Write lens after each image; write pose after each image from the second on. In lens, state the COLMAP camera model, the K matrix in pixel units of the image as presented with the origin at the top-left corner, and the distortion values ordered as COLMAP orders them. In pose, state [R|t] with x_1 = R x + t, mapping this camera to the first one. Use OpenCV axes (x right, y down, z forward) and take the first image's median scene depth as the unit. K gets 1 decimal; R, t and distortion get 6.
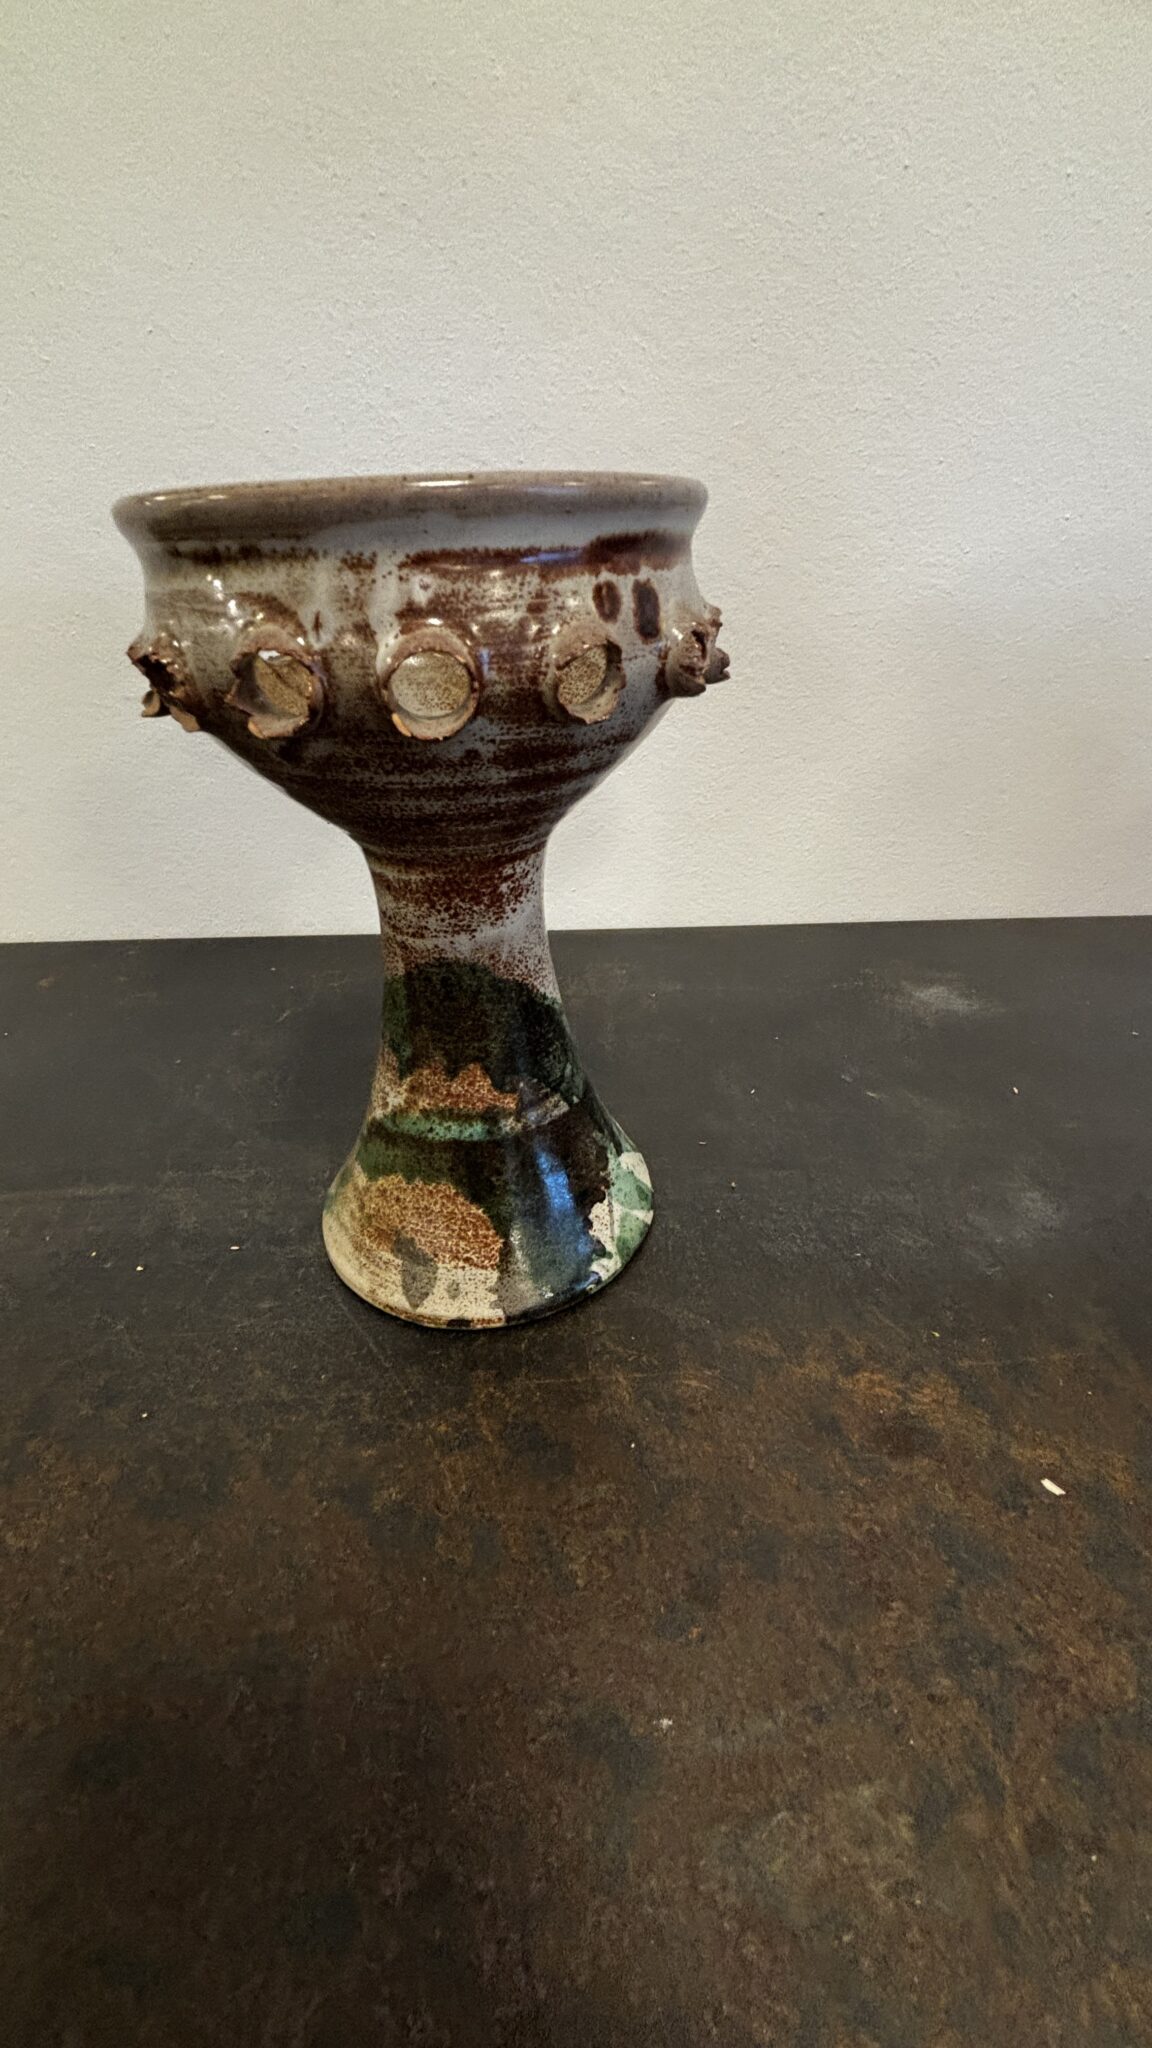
lens RADIAL K [[819.2, 0, 574.6], [0, 819.2, 1019.7], [0, 0, 1]] dist [-0.006798, 0.003635]
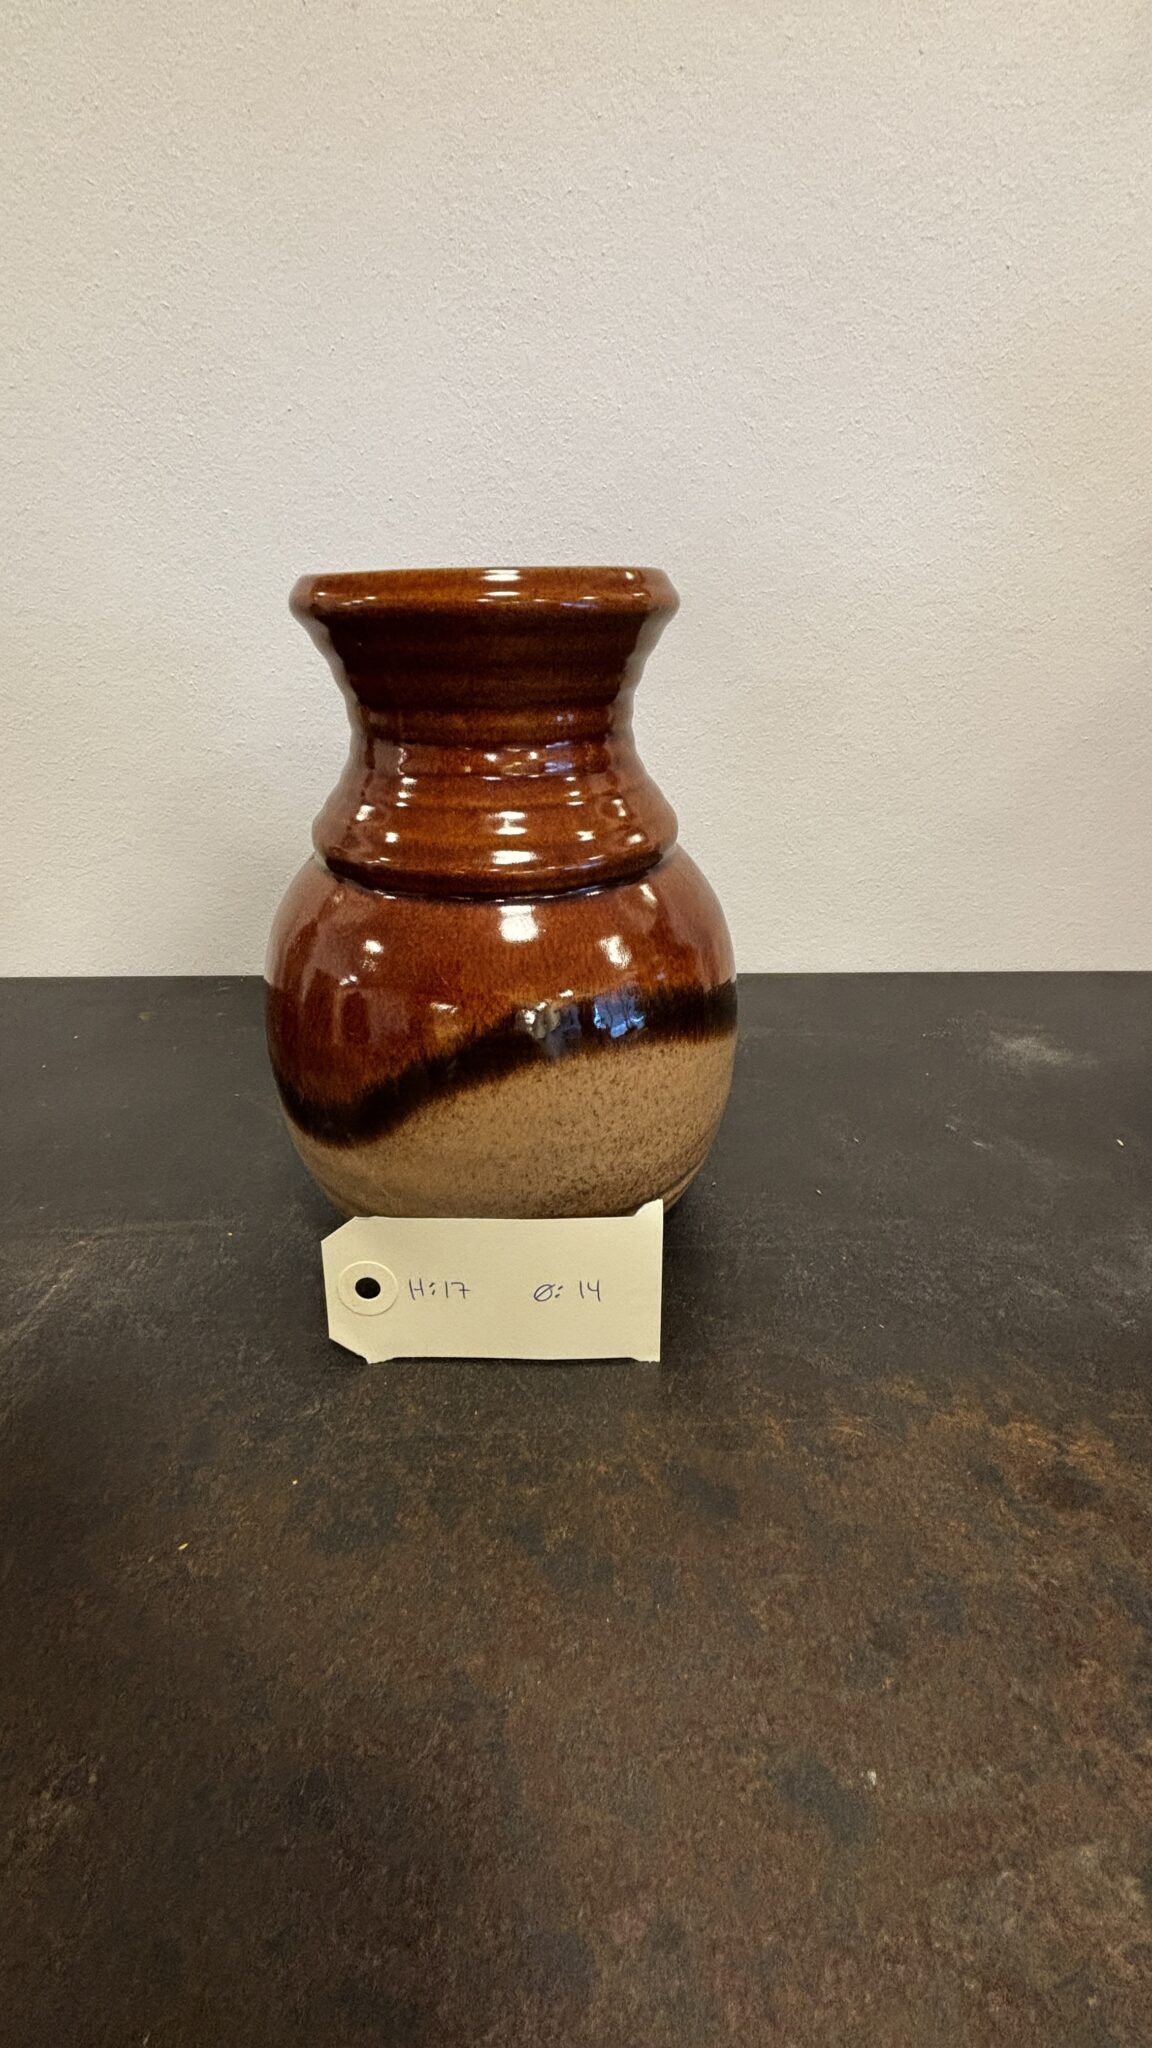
lens RADIAL K [[819.2, 0, 579.4], [0, 819.2, 1020.1], [0, 0, 1]] dist [-0.006798, 0.003635]
pose [[0.999718, 0.019075, -0.014119, -0.187152], [-0.019737, 0.998636, -0.048335, -0.003859], [0.013177, 0.048600, 0.998731, -0.035436]]
